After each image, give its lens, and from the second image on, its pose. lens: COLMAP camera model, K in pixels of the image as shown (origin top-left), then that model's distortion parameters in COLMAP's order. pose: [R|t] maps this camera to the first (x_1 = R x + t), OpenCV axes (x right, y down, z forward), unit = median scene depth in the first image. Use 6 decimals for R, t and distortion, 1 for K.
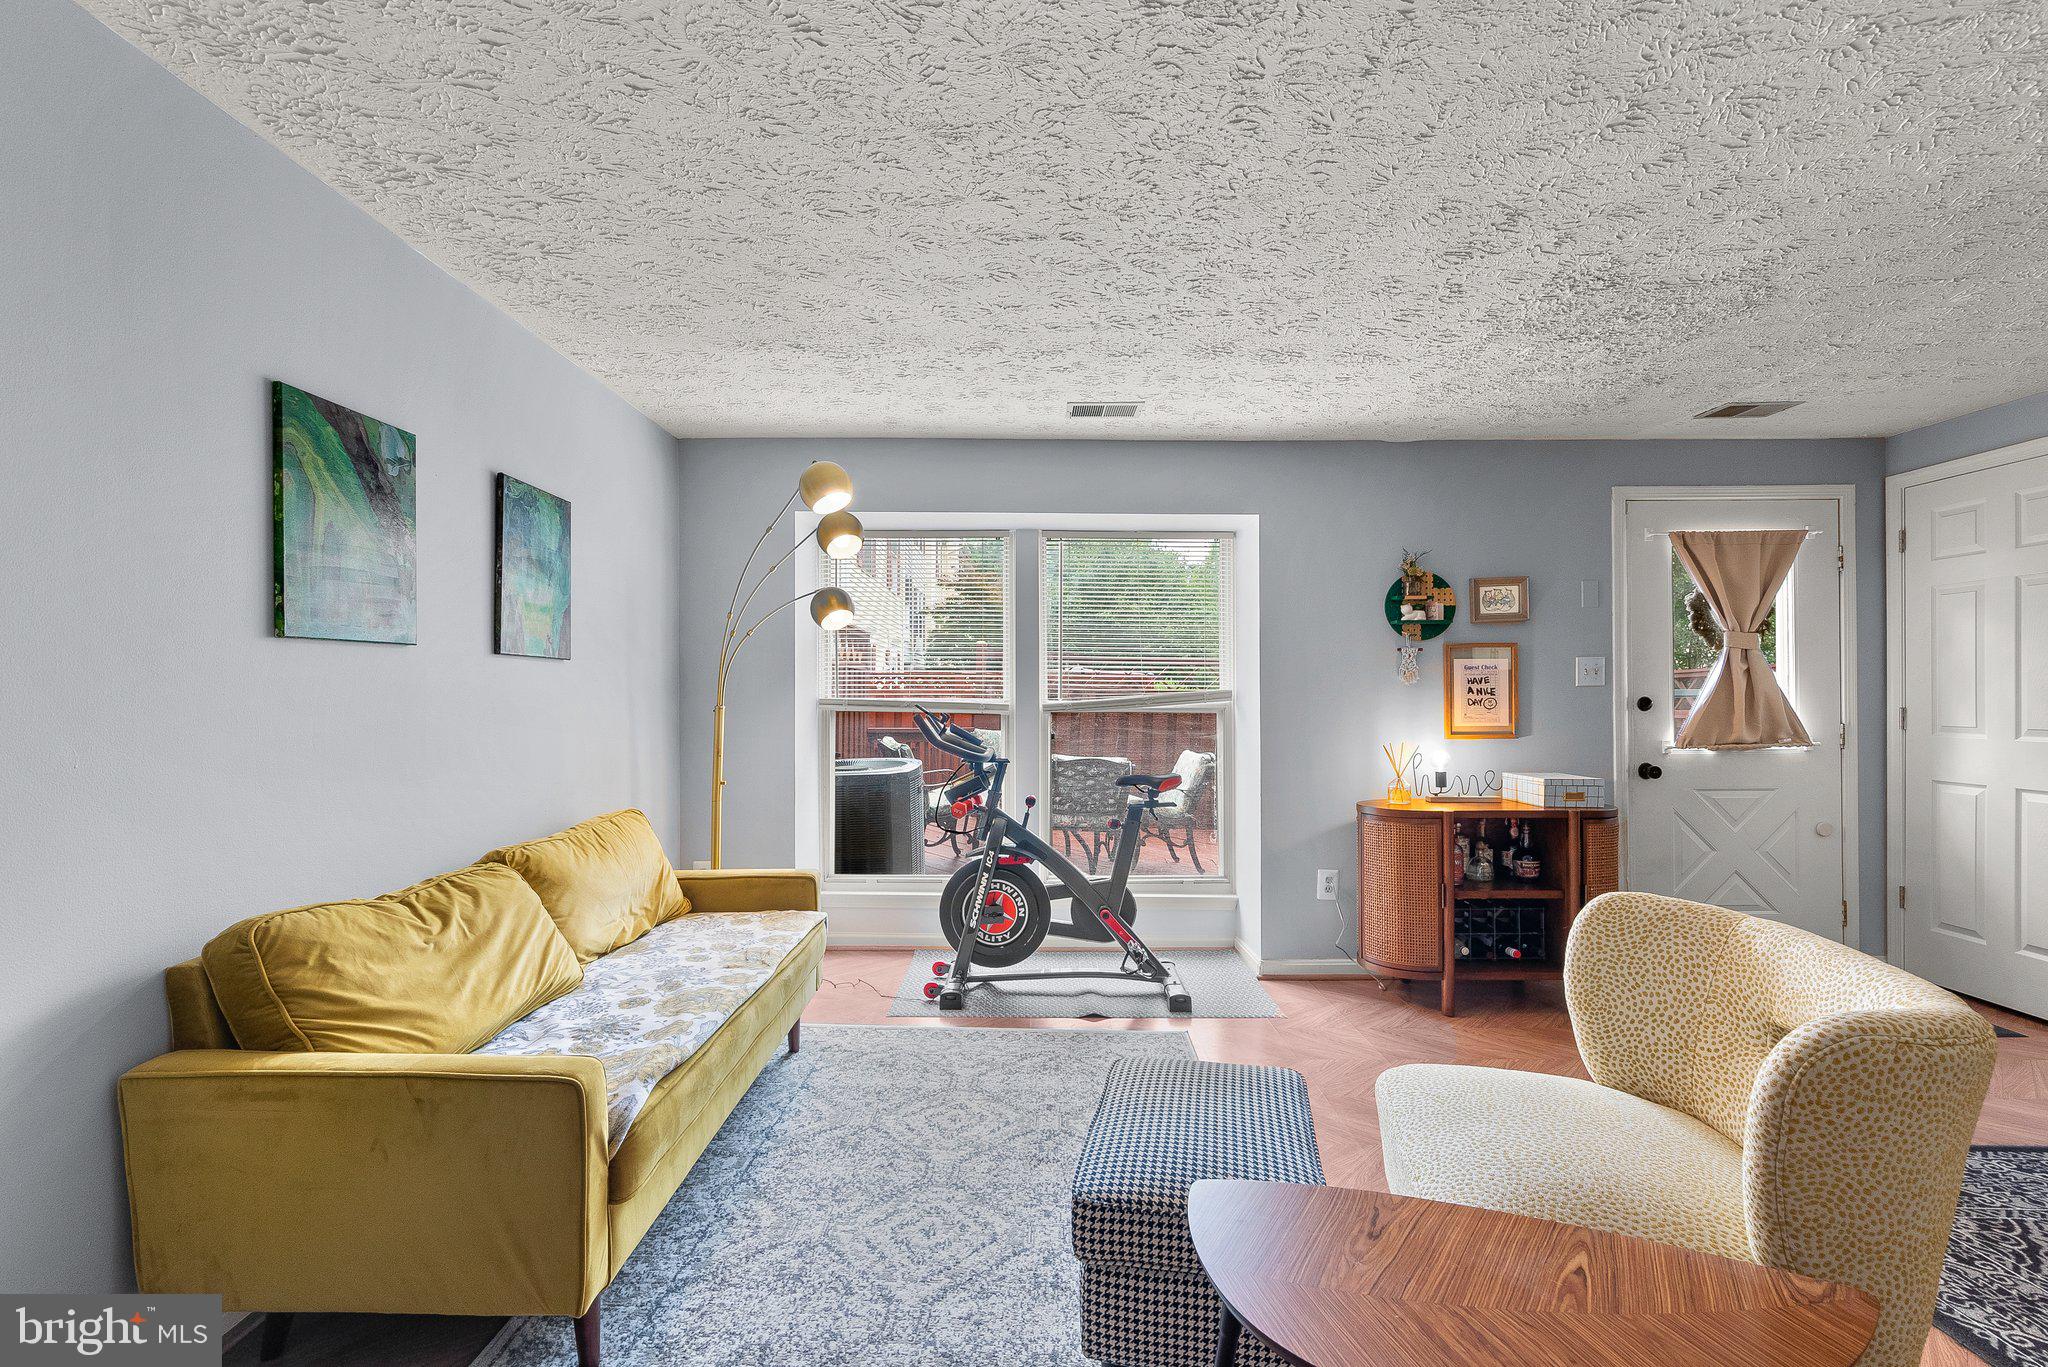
lens RADIAL K [[932.7, 0, 1034.8], [0, 932.7, 691.6], [0, 0, 1]] dist [0.000462, -0.000308]
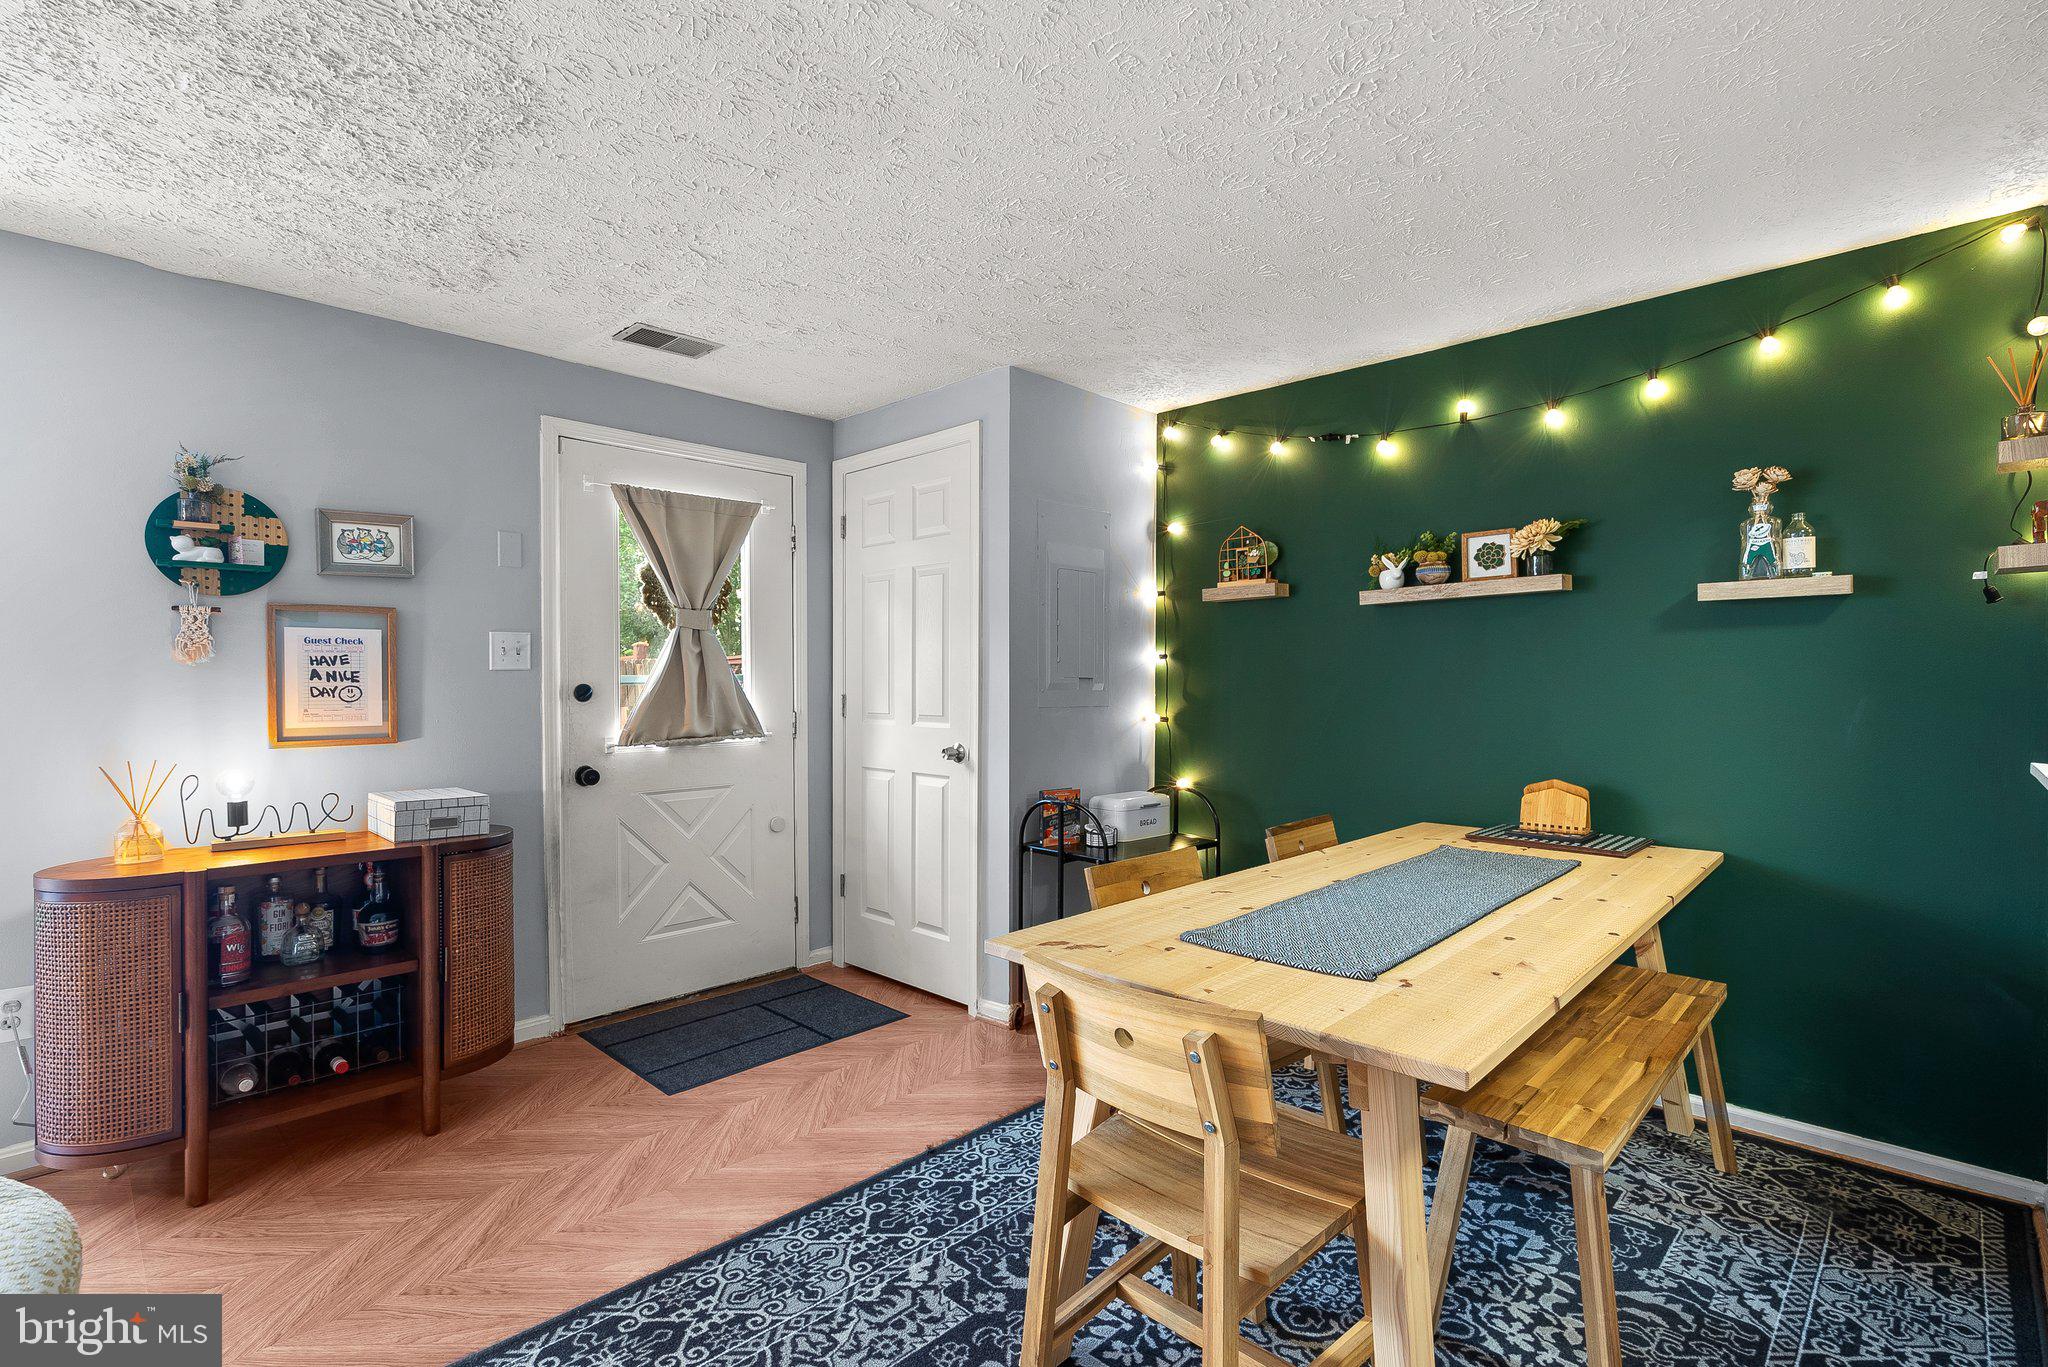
lens RADIAL K [[932.7, 0, 1034.8], [0, 932.7, 691.6], [0, 0, 1]] dist [0.000462, -0.000308]
pose [[0.690871, -0.006644, 0.722948, 0.345069], [-0.002869, 0.999925, 0.011931, 0.001395], [-0.722972, -0.010317, 0.690800, 0.162598]]
